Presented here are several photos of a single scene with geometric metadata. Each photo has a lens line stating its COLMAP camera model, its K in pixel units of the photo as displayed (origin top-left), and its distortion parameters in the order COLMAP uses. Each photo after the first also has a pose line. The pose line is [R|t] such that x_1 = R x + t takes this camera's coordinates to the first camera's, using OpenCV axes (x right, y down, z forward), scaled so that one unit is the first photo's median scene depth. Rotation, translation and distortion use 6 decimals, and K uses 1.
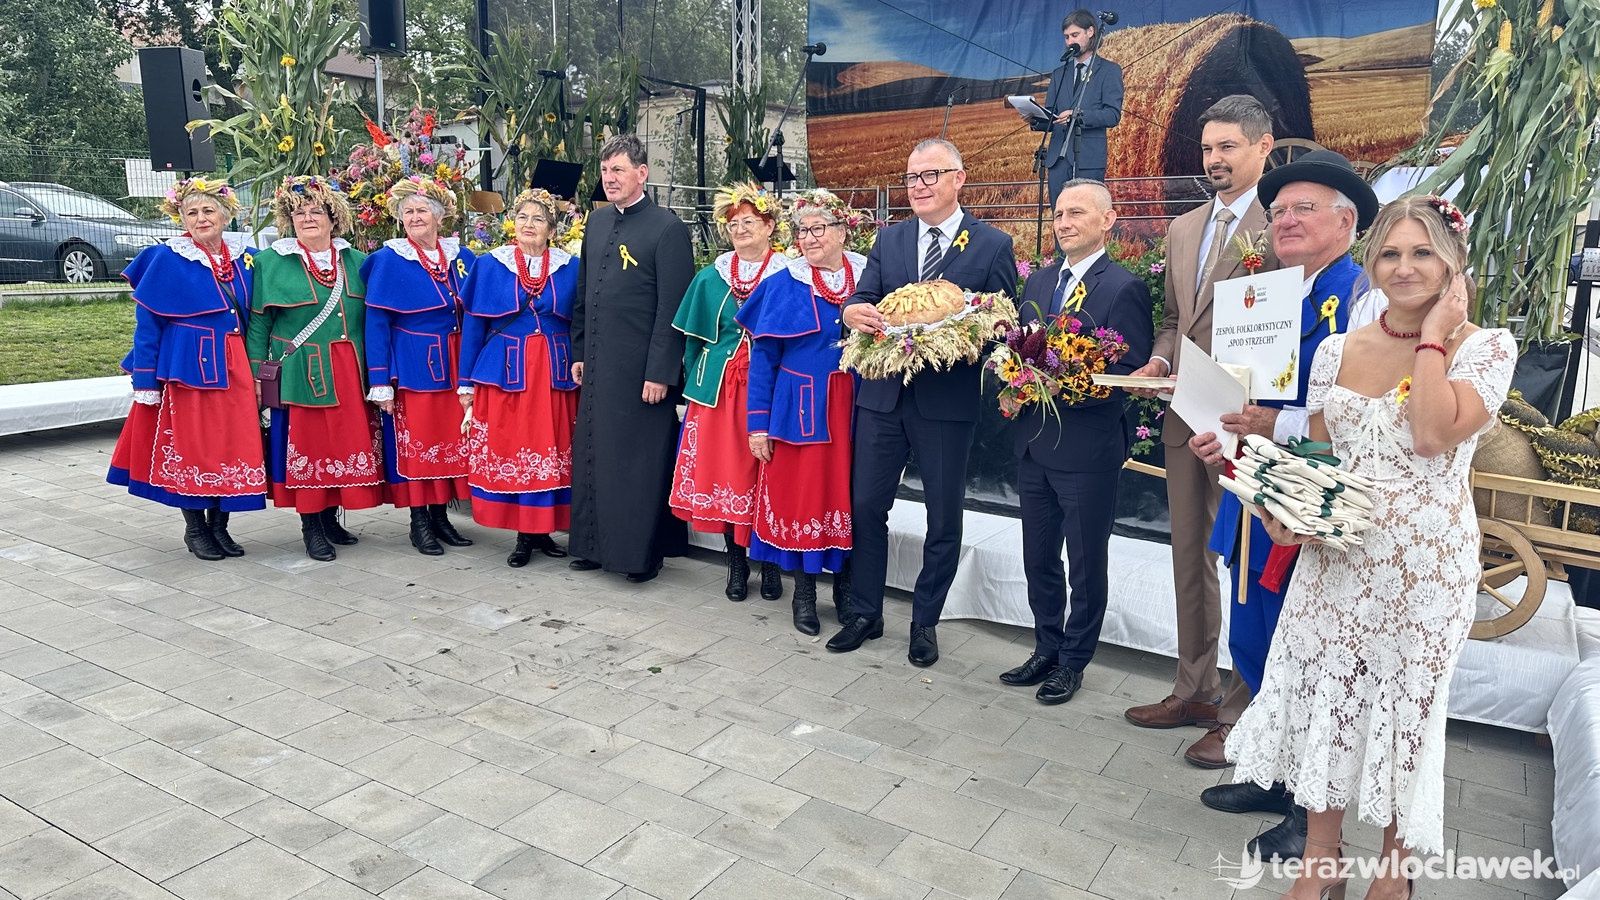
lens RADIAL K [[1076.7, 0, 800.0], [0, 1076.7, 450.0], [0, 0, 1]] dist [0.092124, -0.071614]
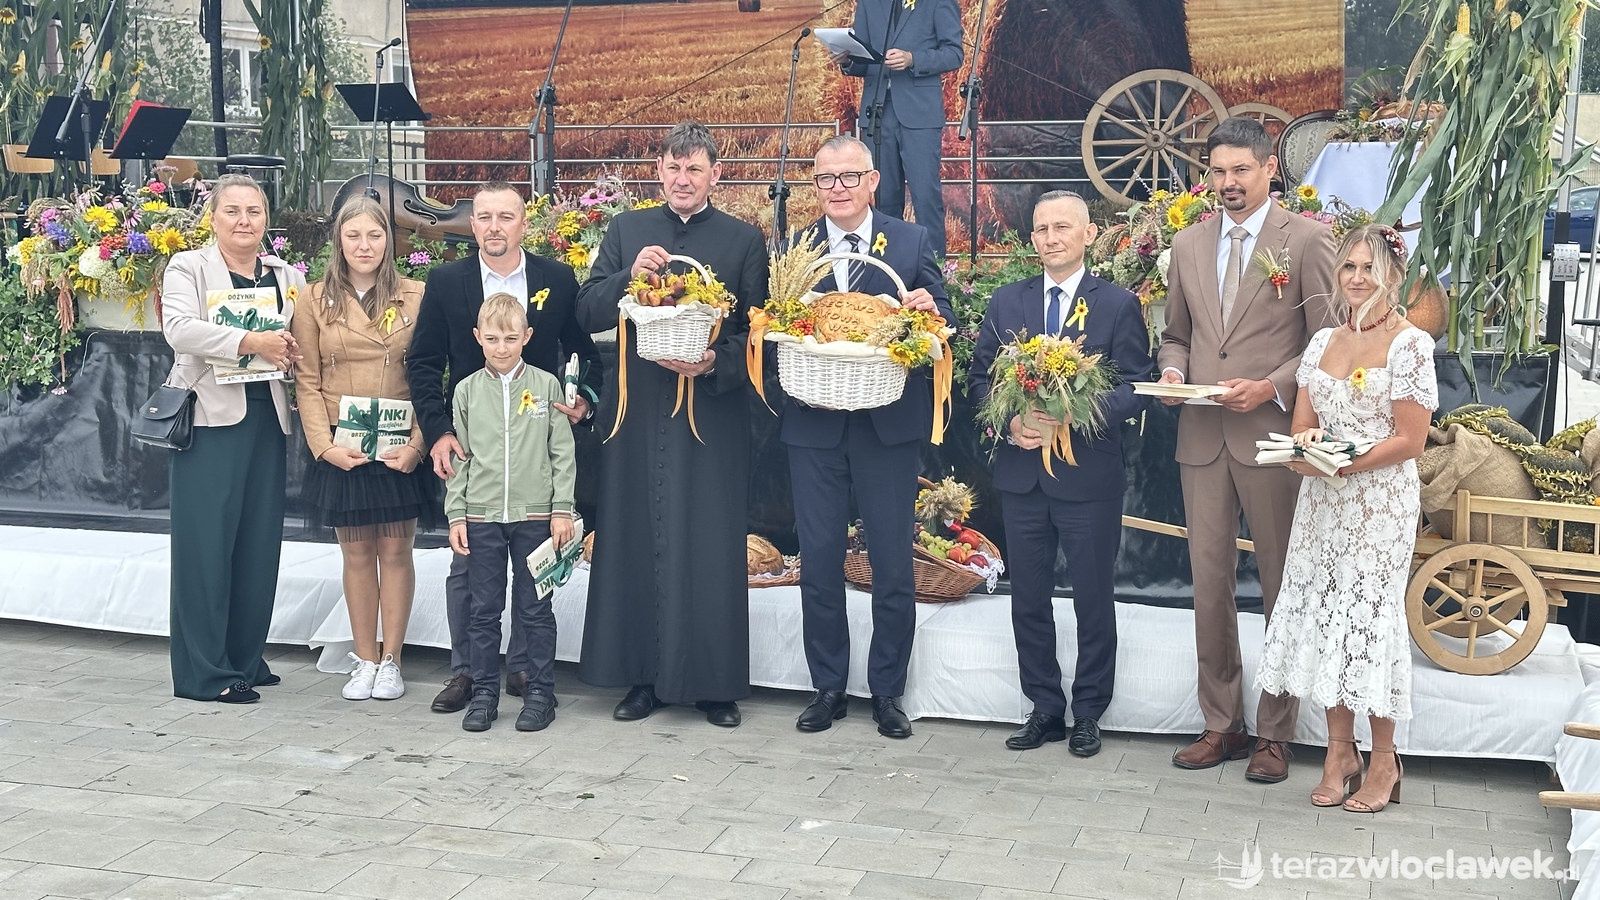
lens RADIAL K [[1824.8, 0, 828.1], [0, 1824.8, 479.7], [0, 0, 1]] dist [0.131009, -0.035719]
pose [[0.970018, -0.044005, 0.239016, -0.258928], [0.054716, 0.997765, -0.038363, 0.032730], [-0.236794, 0.050291, 0.970257, -0.351530]]
